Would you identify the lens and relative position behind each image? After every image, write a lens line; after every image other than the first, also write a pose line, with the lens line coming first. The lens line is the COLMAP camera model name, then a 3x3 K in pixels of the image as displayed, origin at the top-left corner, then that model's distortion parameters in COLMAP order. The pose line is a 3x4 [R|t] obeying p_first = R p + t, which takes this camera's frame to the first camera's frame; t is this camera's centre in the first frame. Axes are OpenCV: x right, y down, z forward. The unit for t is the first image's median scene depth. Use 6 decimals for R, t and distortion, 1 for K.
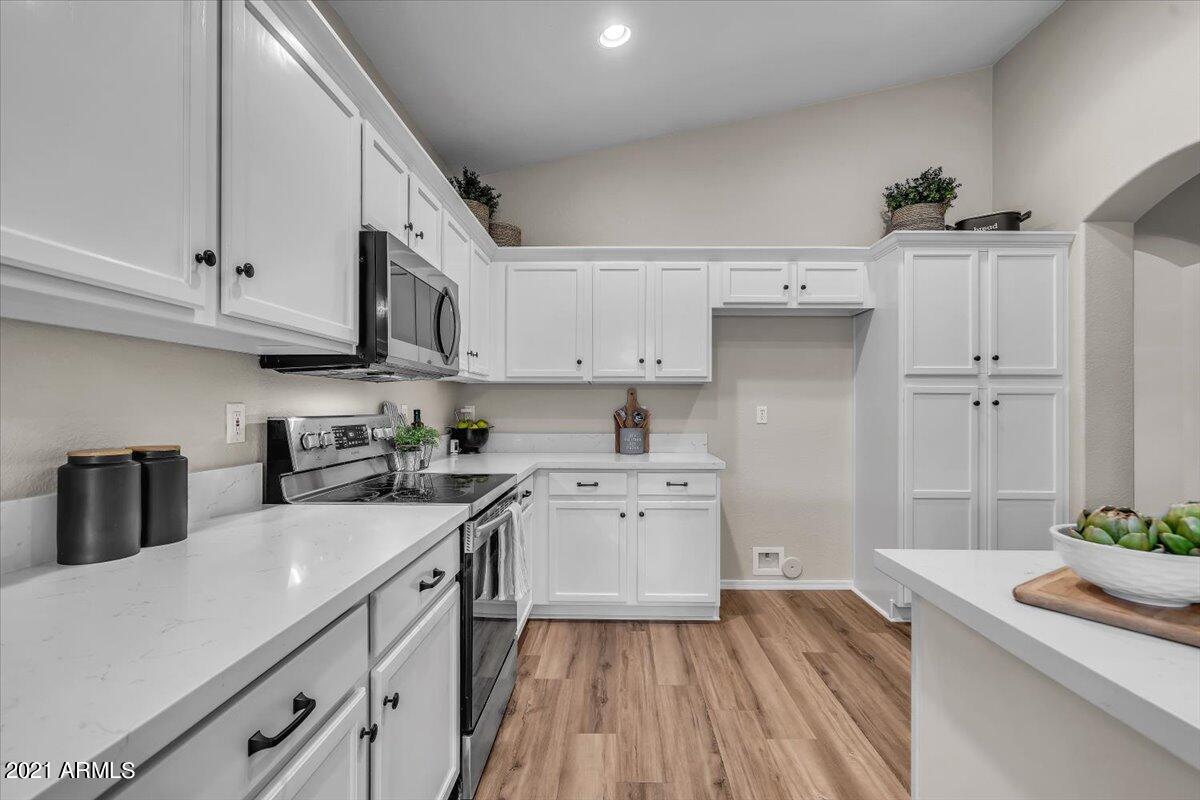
lens RADIAL K [[553.6, 0, 602.7], [0, 553.6, 405.0], [0, 0, 1]] dist [-0.003039, -0.000341]
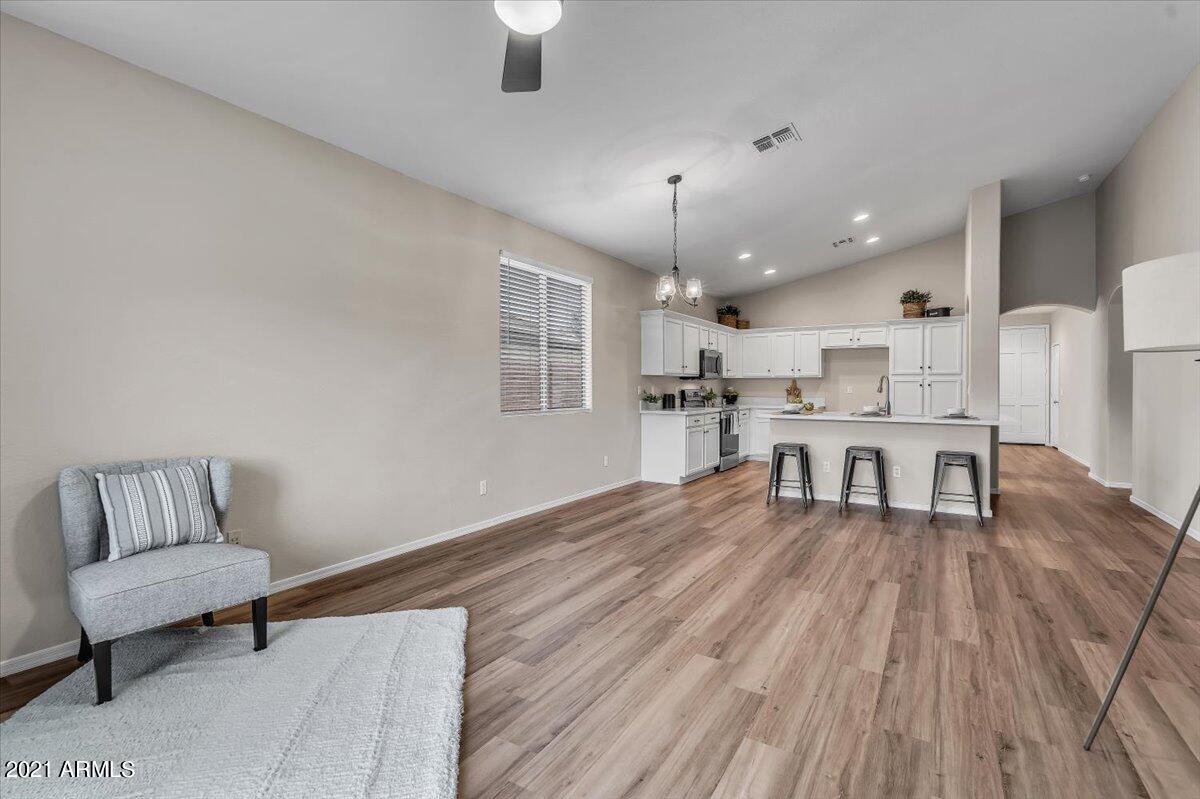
lens RADIAL K [[560.0, 0, 603.5], [0, 560.0, 387.6], [0, 0, 1]] dist [0.001175, 0.000387]
pose [[0.869087, -0.002666, -0.494651, 0.681603], [0.004797, 0.999984, 0.003039, -0.007136], [0.494635, -0.005014, 0.869086, -1.996901]]
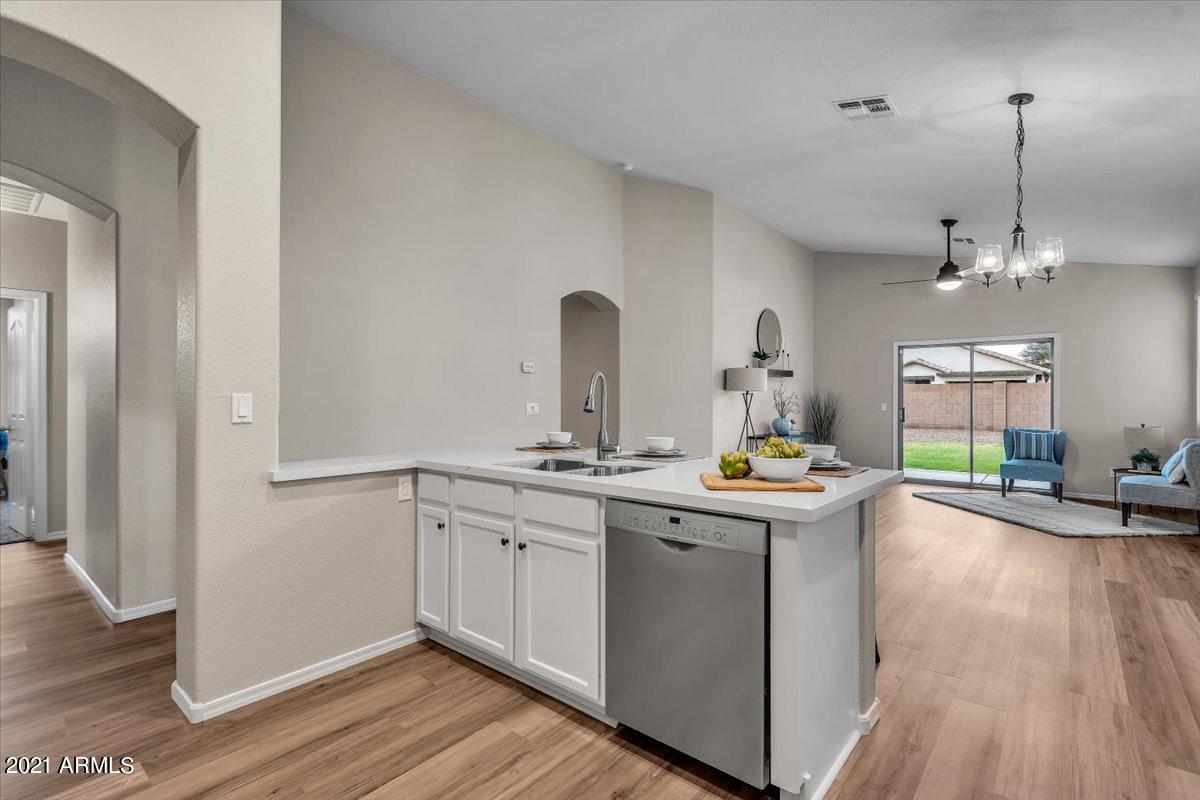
lens RADIAL K [[552.2, 0, 604.1], [0, 552.2, 399.9], [0, 0, 1]] dist [-0.004850, -0.000268]
pose [[-0.783128, -0.005277, 0.621838, 0.027405], [-0.009294, 0.999952, -0.003219, 0.005263], [-0.621791, -0.008301, -0.783139, 0.865554]]
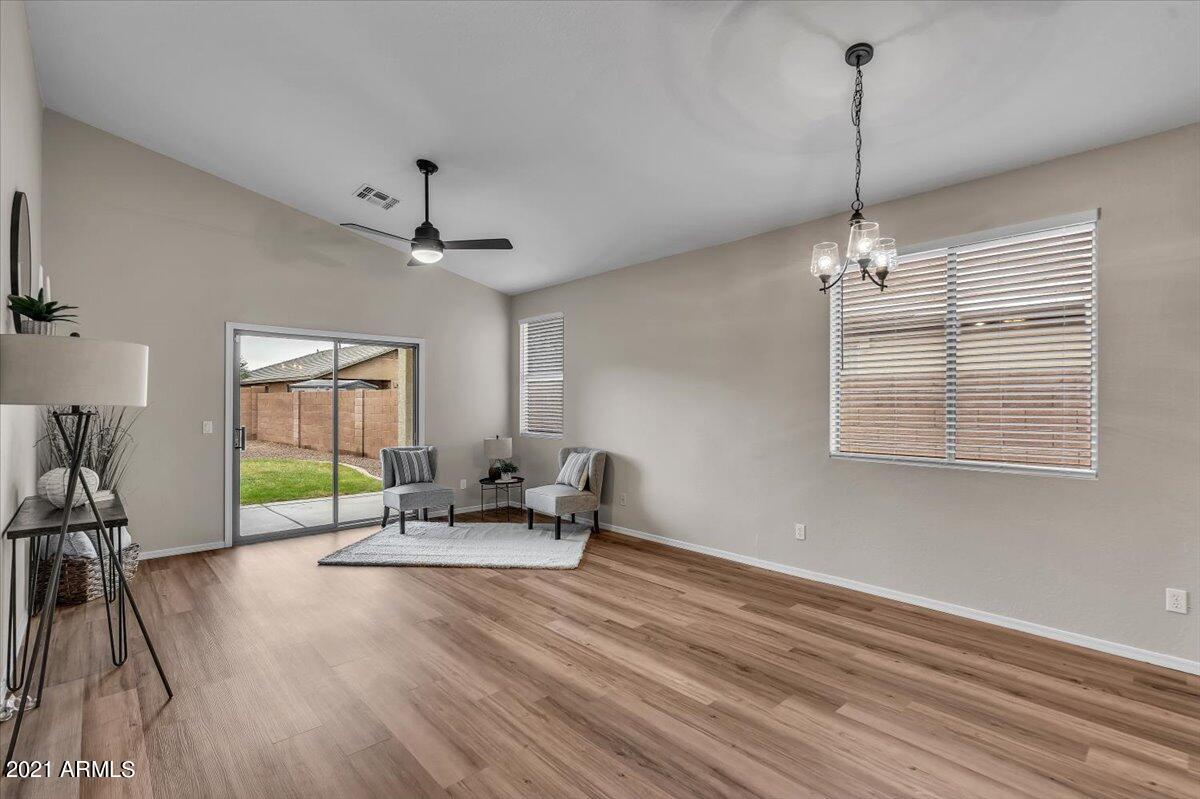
lens RADIAL K [[552.2, 0, 604.1], [0, 552.2, 399.4], [0, 0, 1]] dist [-0.004850, -0.000268]
pose [[-0.716640, -0.010778, -0.697360, 0.953203], [0.000535, 0.999872, -0.016003, -0.038326], [0.697443, -0.011841, -0.716543, -0.146258]]
